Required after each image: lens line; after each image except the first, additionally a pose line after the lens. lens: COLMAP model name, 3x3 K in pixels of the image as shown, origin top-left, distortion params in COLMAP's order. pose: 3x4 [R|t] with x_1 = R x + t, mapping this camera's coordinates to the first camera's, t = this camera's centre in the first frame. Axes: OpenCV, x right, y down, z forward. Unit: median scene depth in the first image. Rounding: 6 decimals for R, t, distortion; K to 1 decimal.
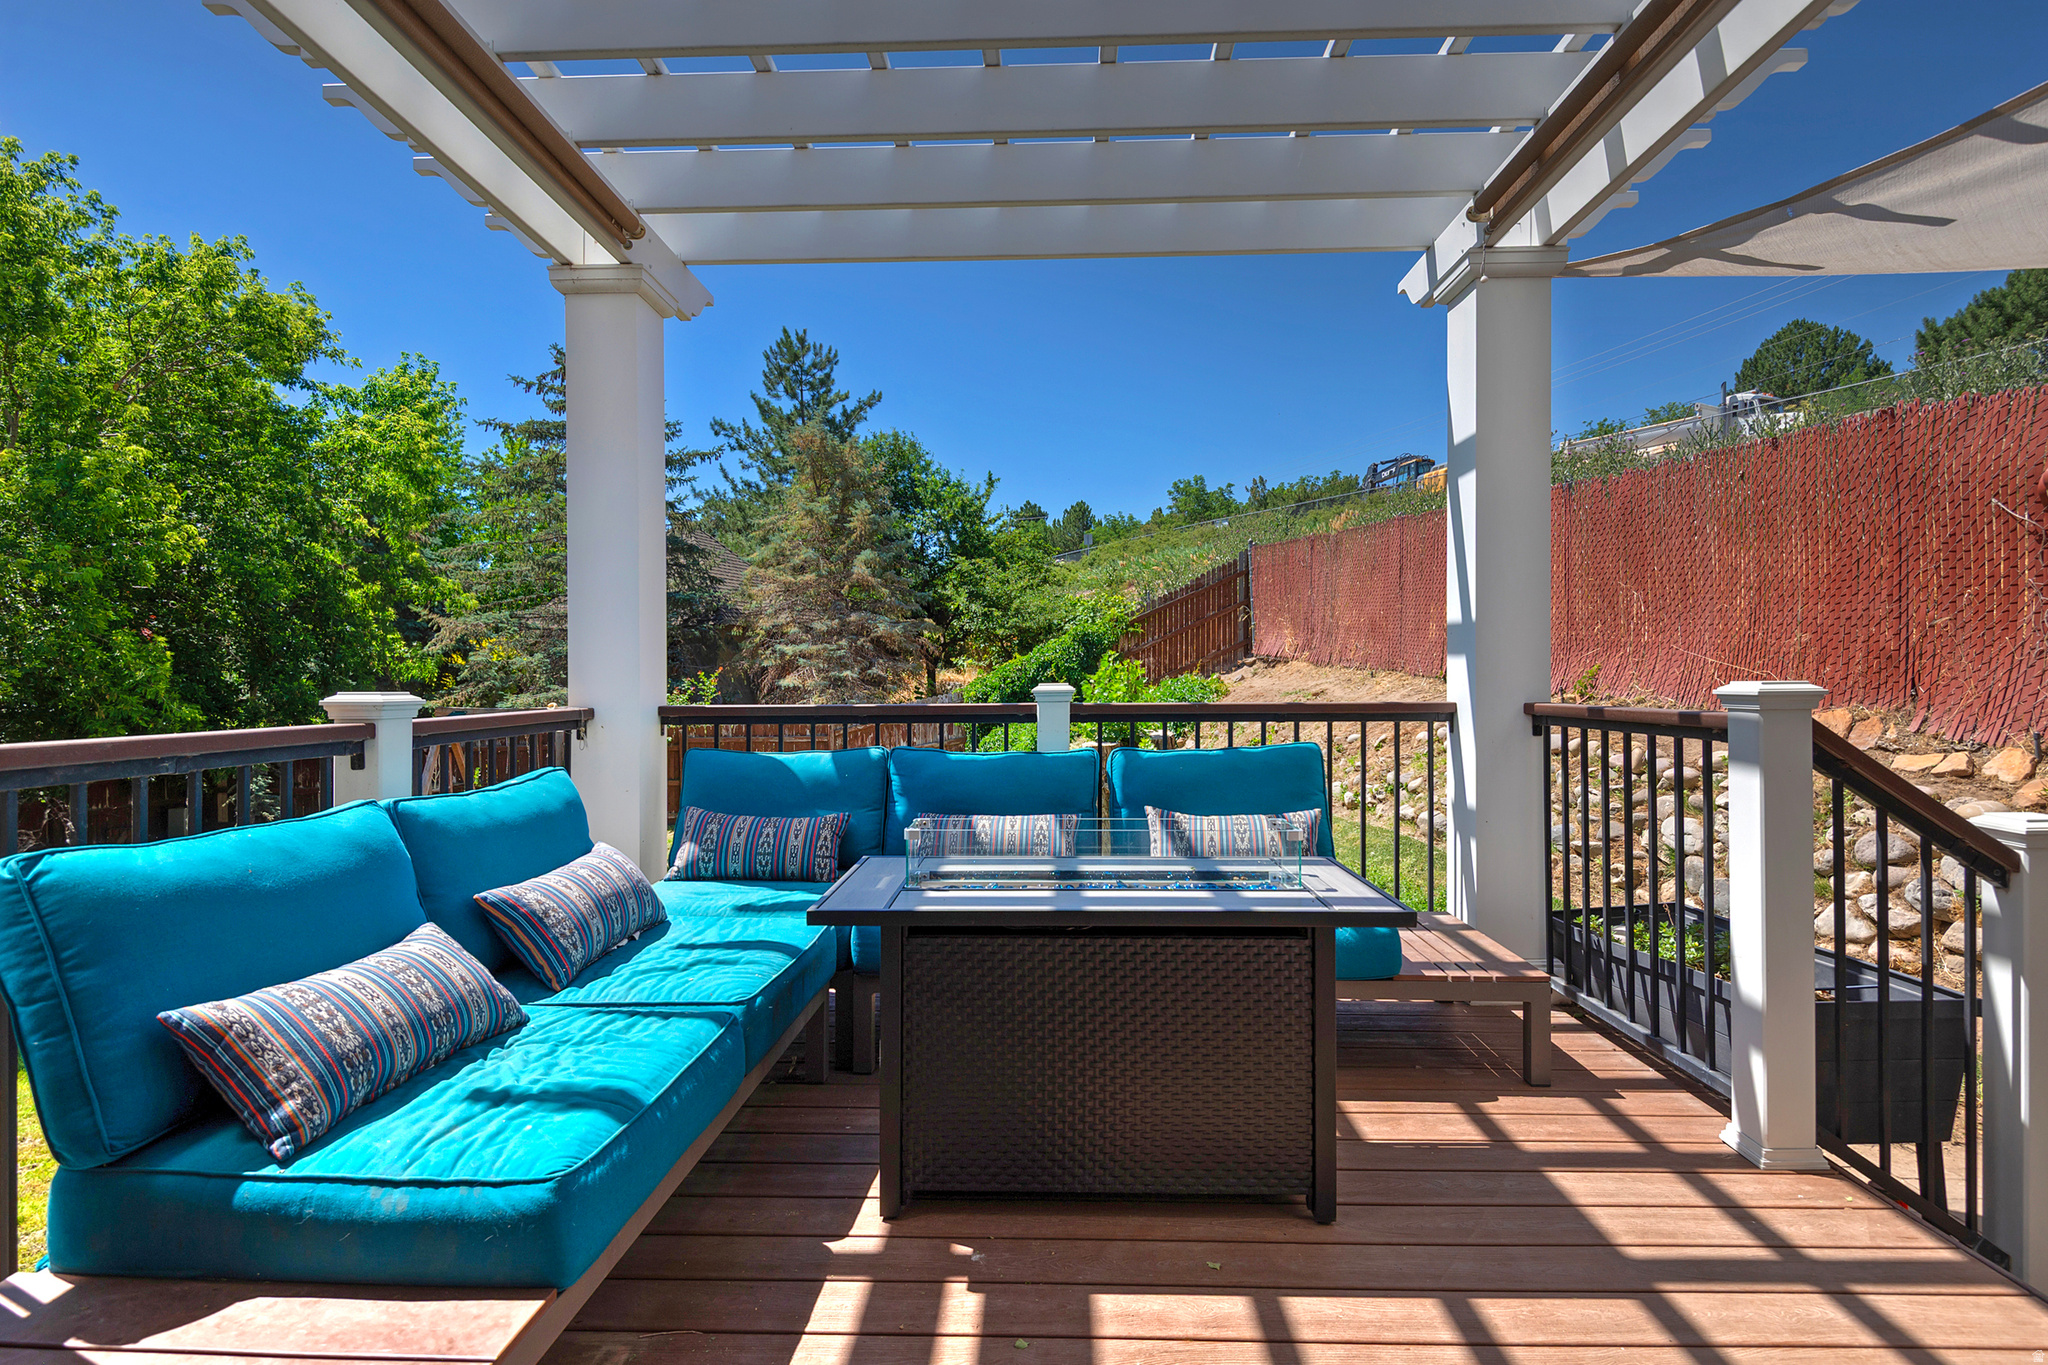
lens RADIAL K [[1034.9, 0, 1024.0], [0, 1034.9, 682.5], [0, 0, 1]] dist [0.052188, -0.055944]
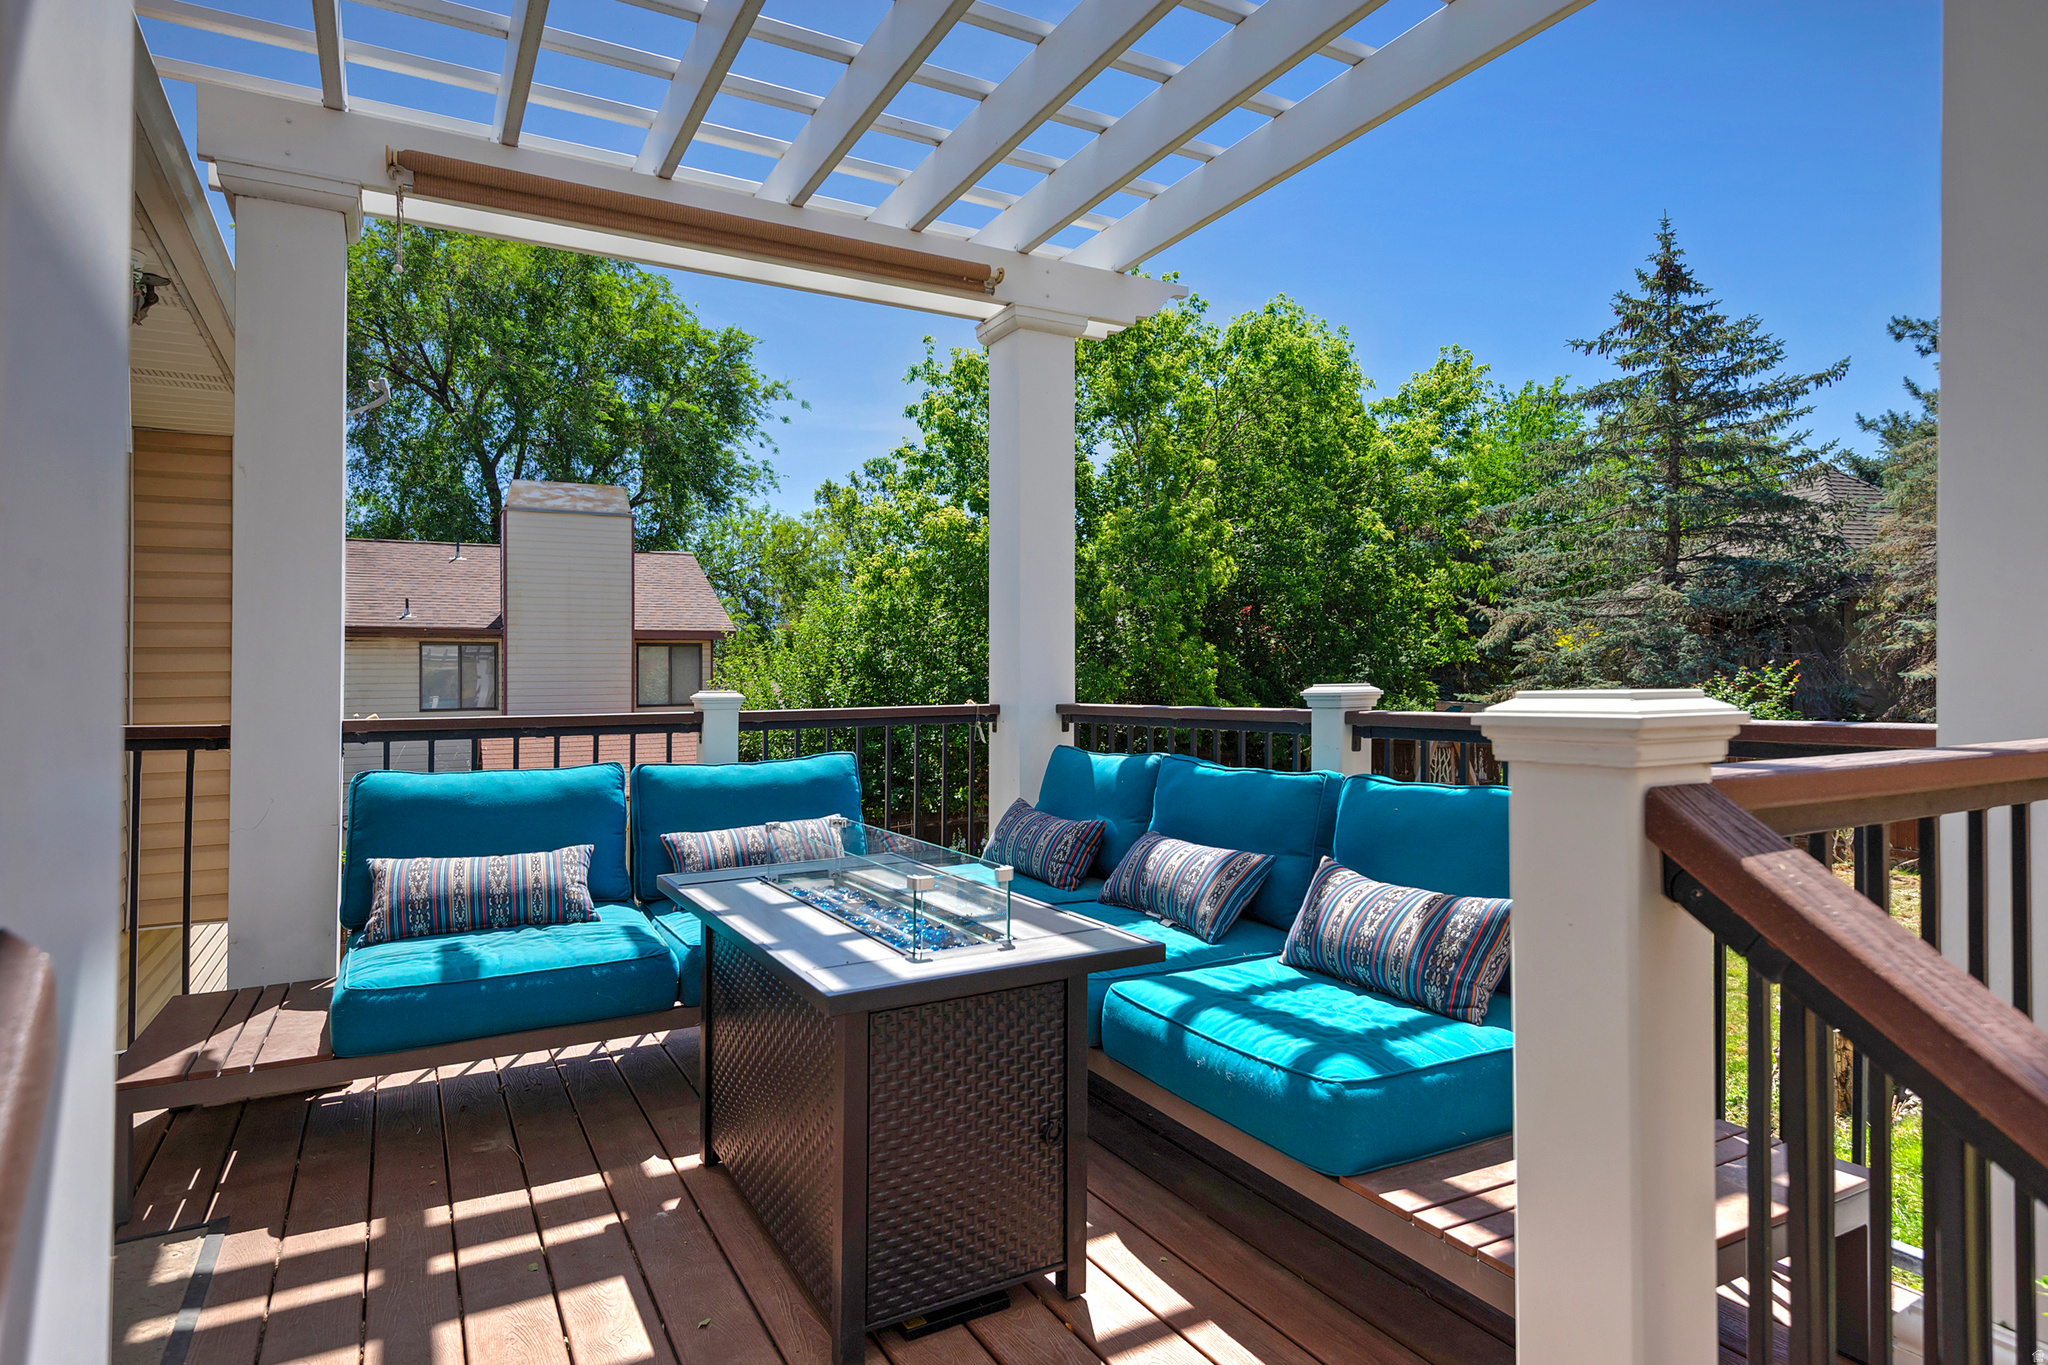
lens RADIAL K [[1099.6, 0, 1024.0], [0, 1099.6, 682.5], [0, 0, 1]] dist [0.035880, 0.000118]
pose [[0.506128, 0.003877, -0.862450, 0.210691], [0.004011, 0.999969, 0.006848, -0.002527], [0.862449, -0.006925, 0.506097, 0.135645]]
